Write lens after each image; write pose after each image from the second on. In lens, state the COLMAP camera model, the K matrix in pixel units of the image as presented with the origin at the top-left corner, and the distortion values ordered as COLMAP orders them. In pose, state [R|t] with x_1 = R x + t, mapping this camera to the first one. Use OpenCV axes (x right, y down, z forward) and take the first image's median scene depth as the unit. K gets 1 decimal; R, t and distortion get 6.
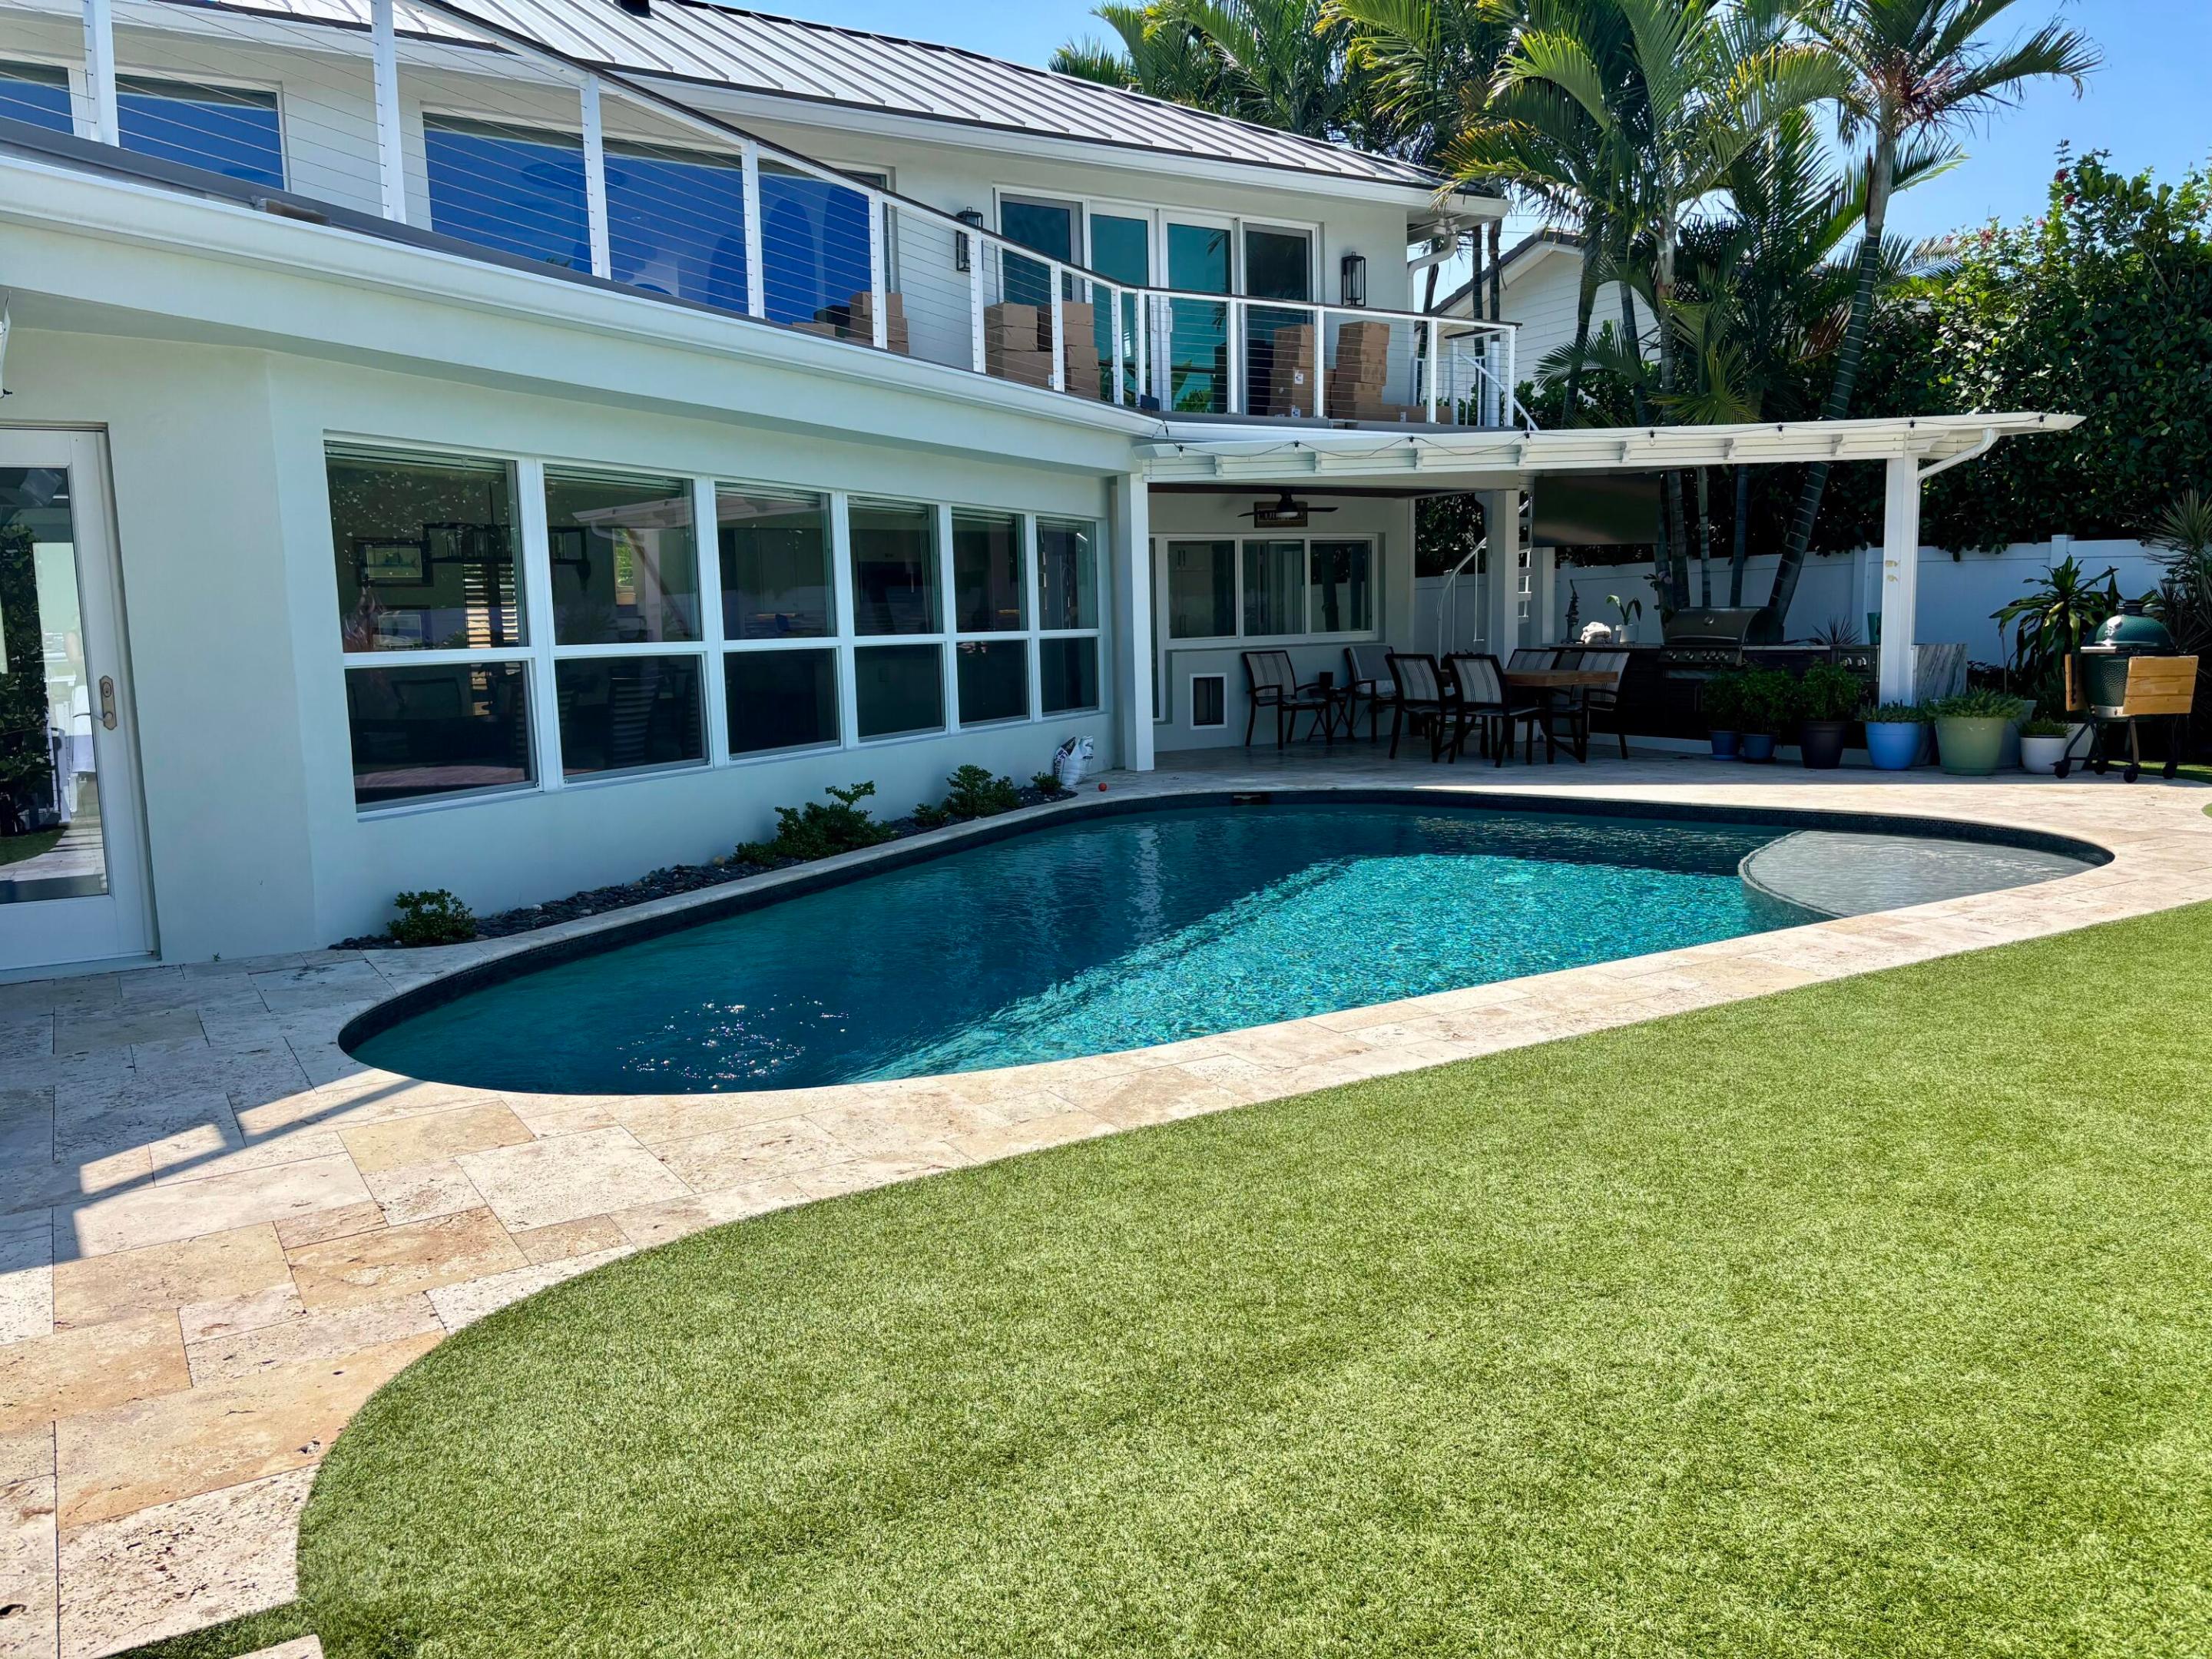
lens RADIAL K [[1681.2, 0, 1106.0], [0, 1681.2, 829.5], [0, 0, 1]] dist [0.031891, 0.000051]
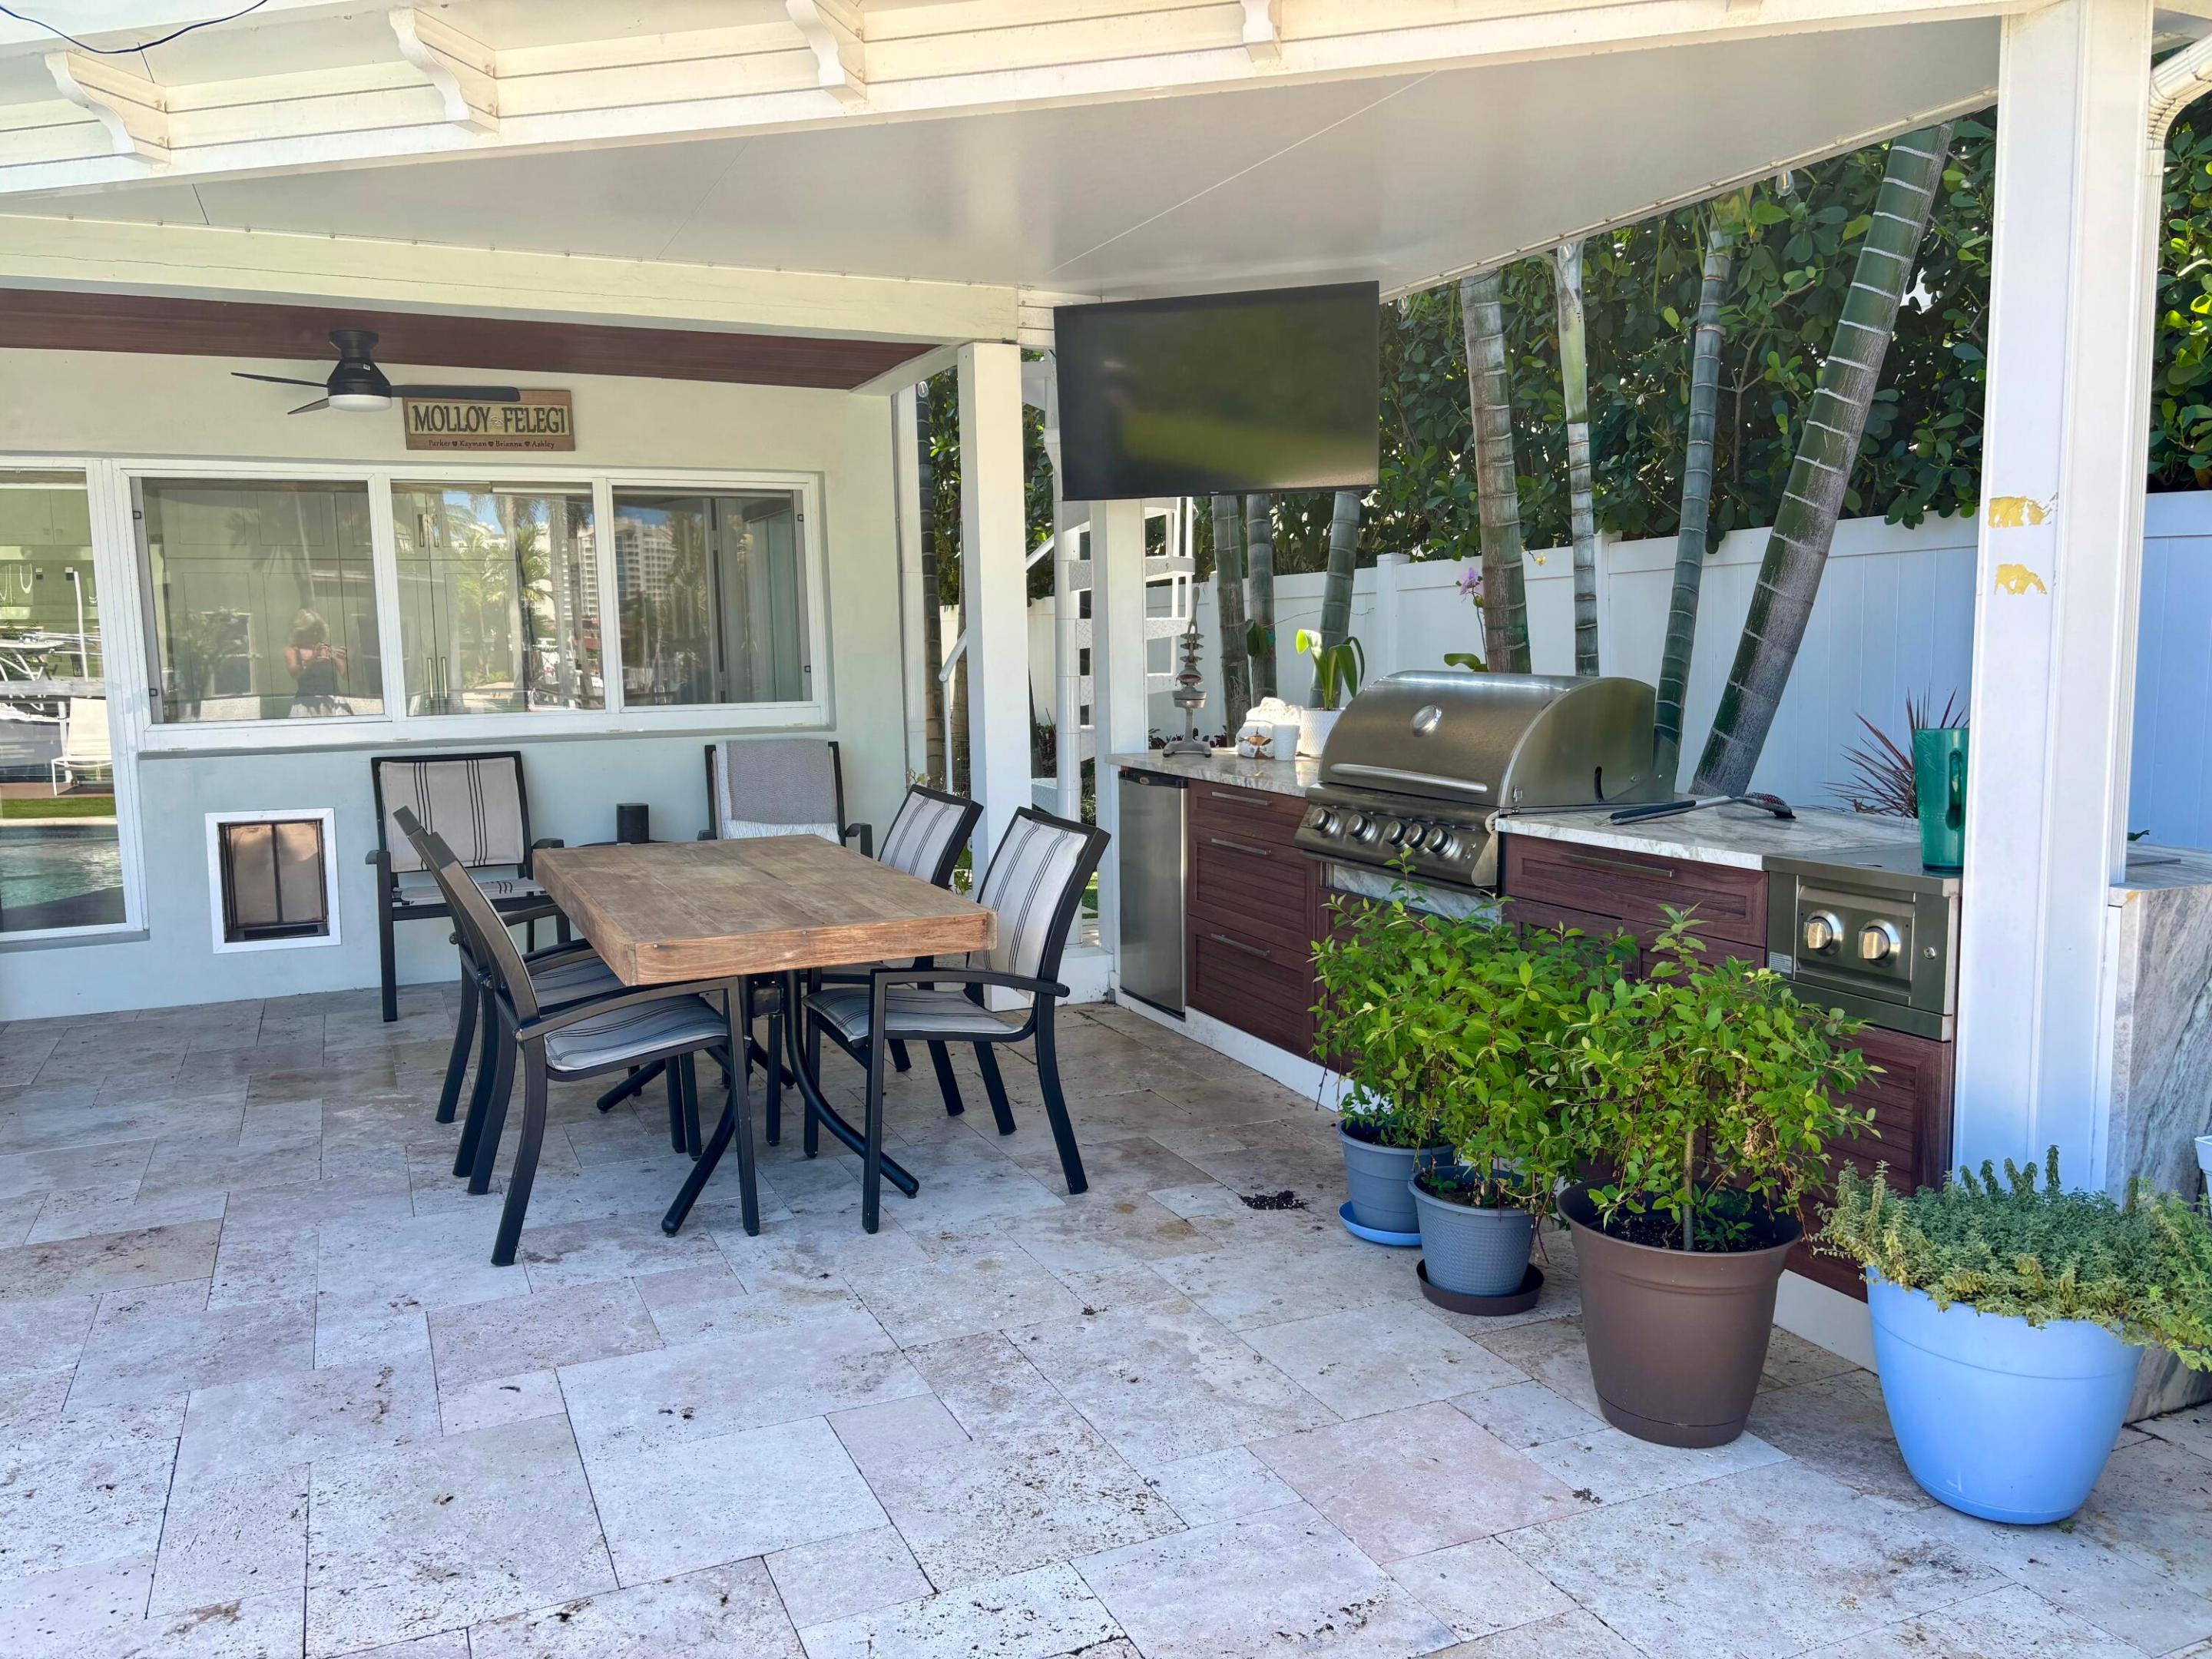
lens RADIAL K [[1681.2, 0, 1106.0], [0, 1681.2, 829.5], [0, 0, 1]] dist [0.031891, 0.000051]
pose [[0.990994, 0.026650, -0.131228, 0.308466], [-0.027936, 0.999578, -0.007971, -0.090726], [0.130960, 0.011565, 0.991320, 0.628626]]
